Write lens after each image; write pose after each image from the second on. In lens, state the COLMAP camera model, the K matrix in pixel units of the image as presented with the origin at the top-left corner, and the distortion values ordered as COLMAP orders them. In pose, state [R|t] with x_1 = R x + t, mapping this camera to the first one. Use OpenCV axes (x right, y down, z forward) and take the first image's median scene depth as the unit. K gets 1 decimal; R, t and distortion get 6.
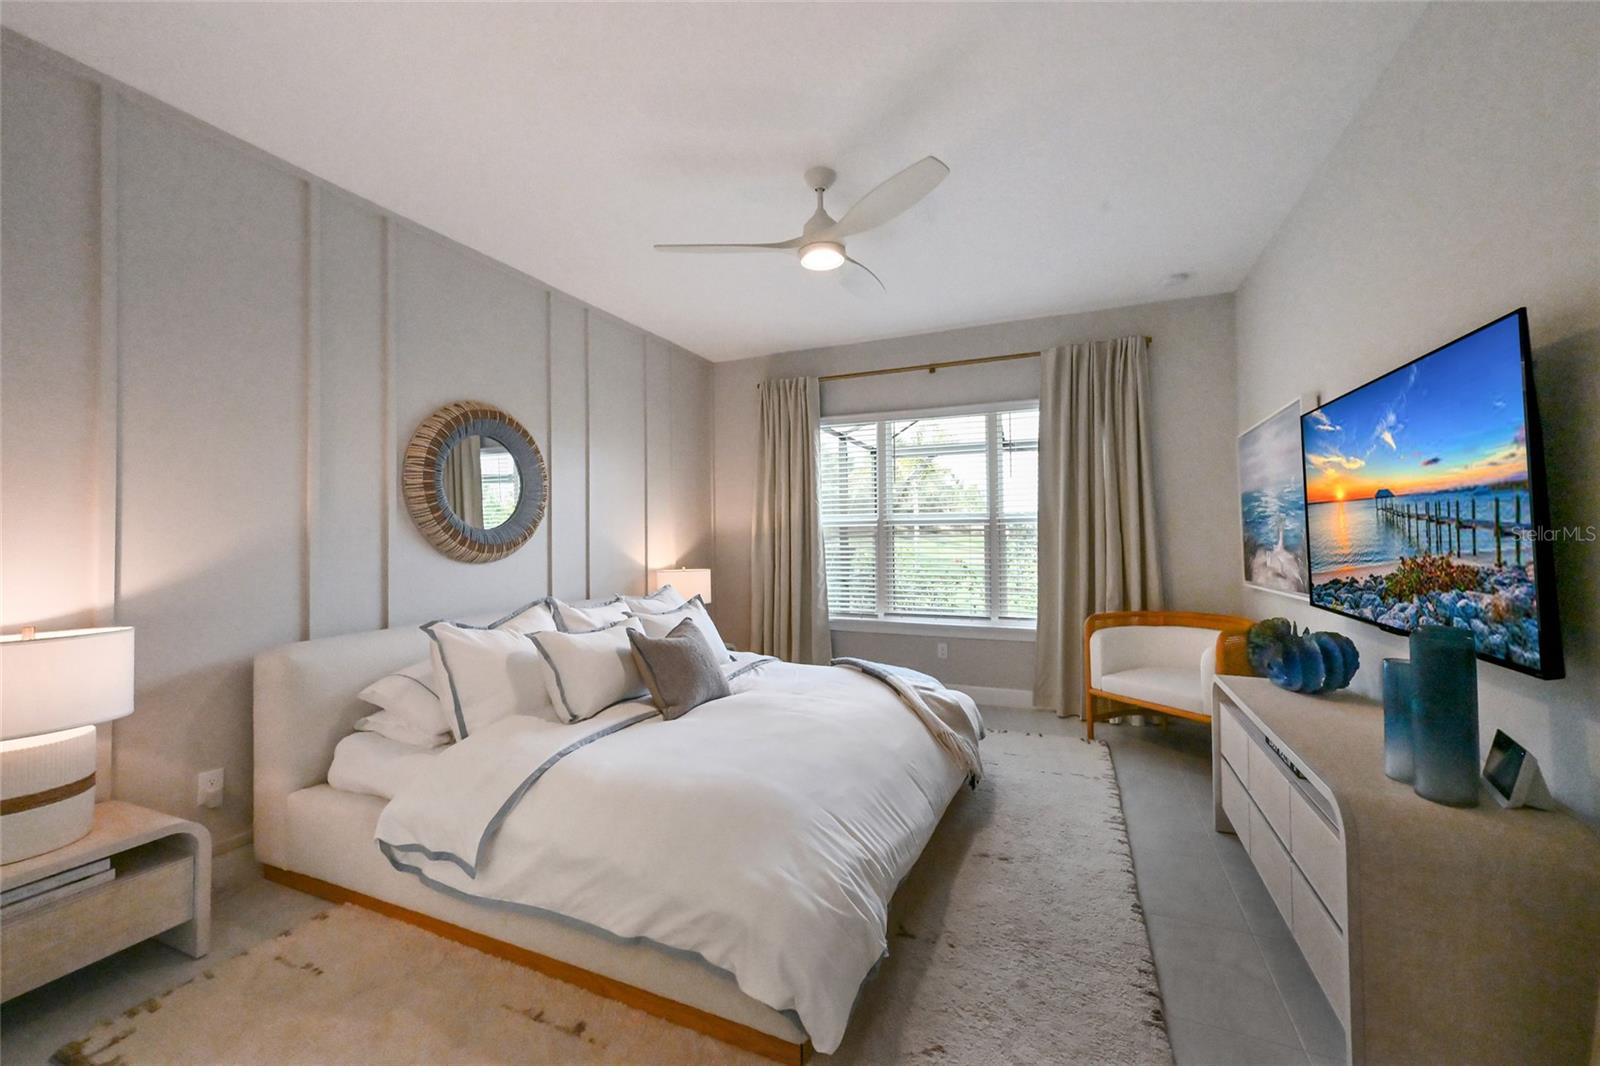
lens RADIAL K [[628.3, 0, 808.0], [0, 628.3, 526.9], [0, 0, 1]] dist [0.021696, 0.000309]
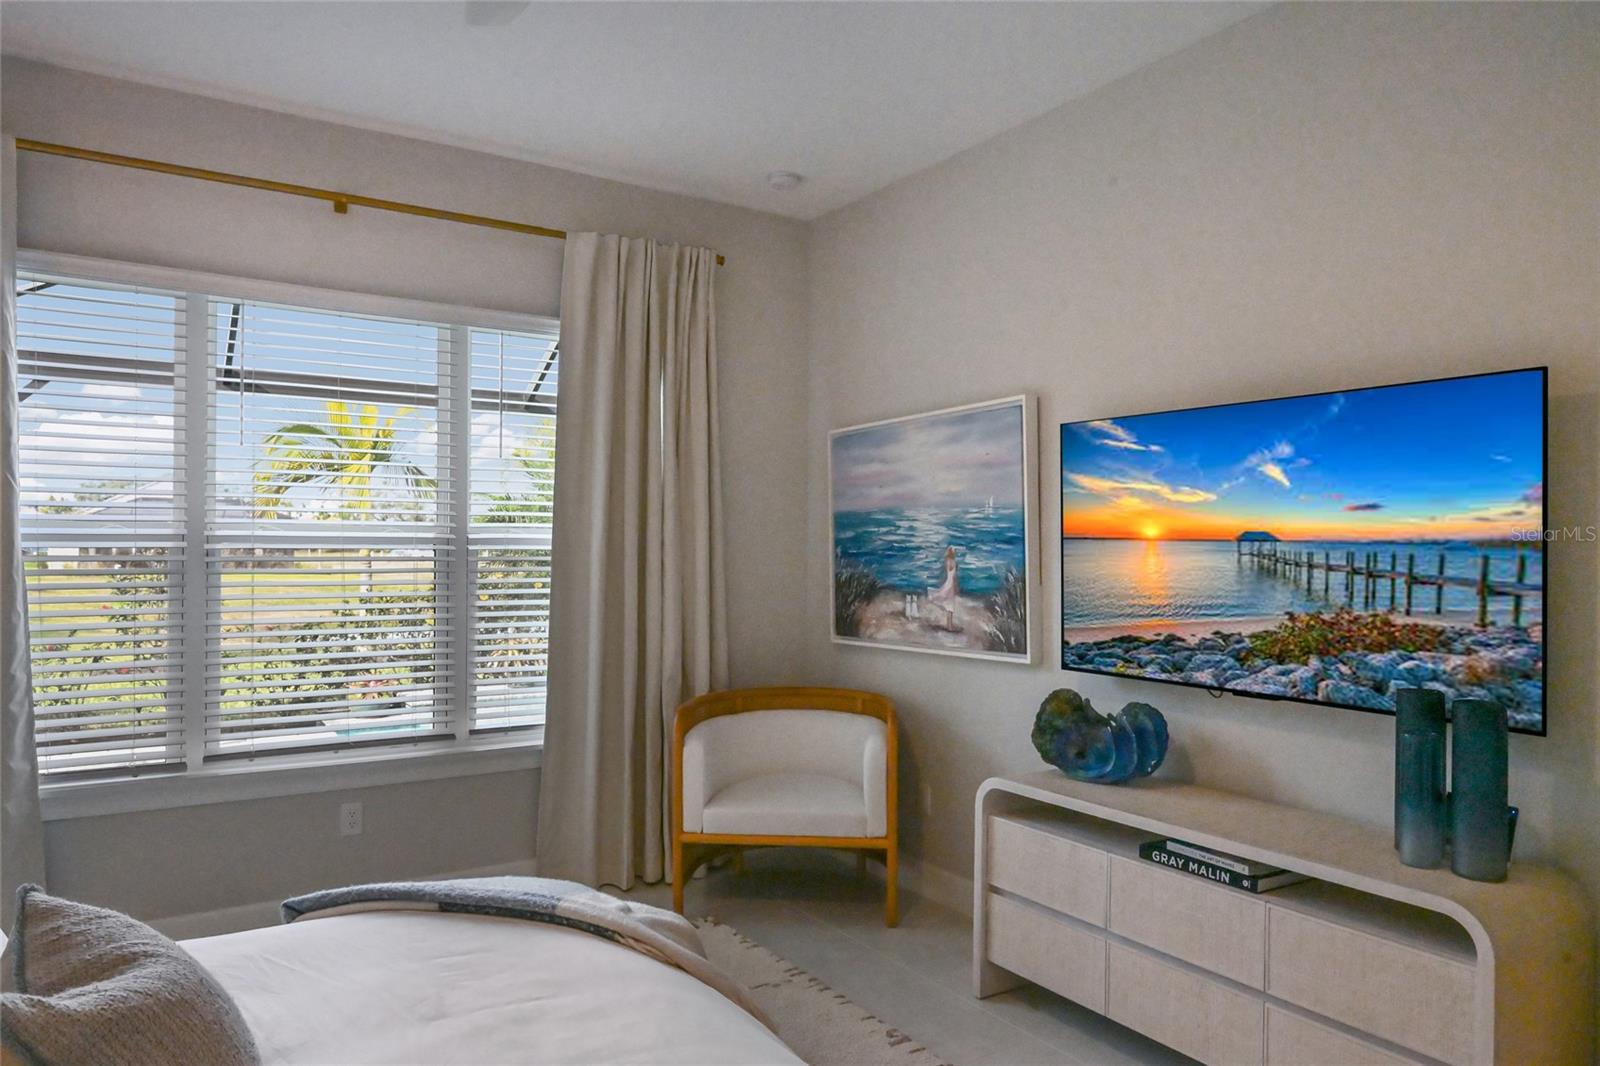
lens RADIAL K [[1070.6, 0, 800.5], [0, 1070.6, 542.7], [0, 0, 1]] dist [0.006422, 0.000827]
pose [[0.568964, 0.013011, 0.822260, -0.650764], [-0.021050, 0.999778, -0.001255, -0.031687], [-0.822093, -0.016595, 0.569111, 0.737184]]
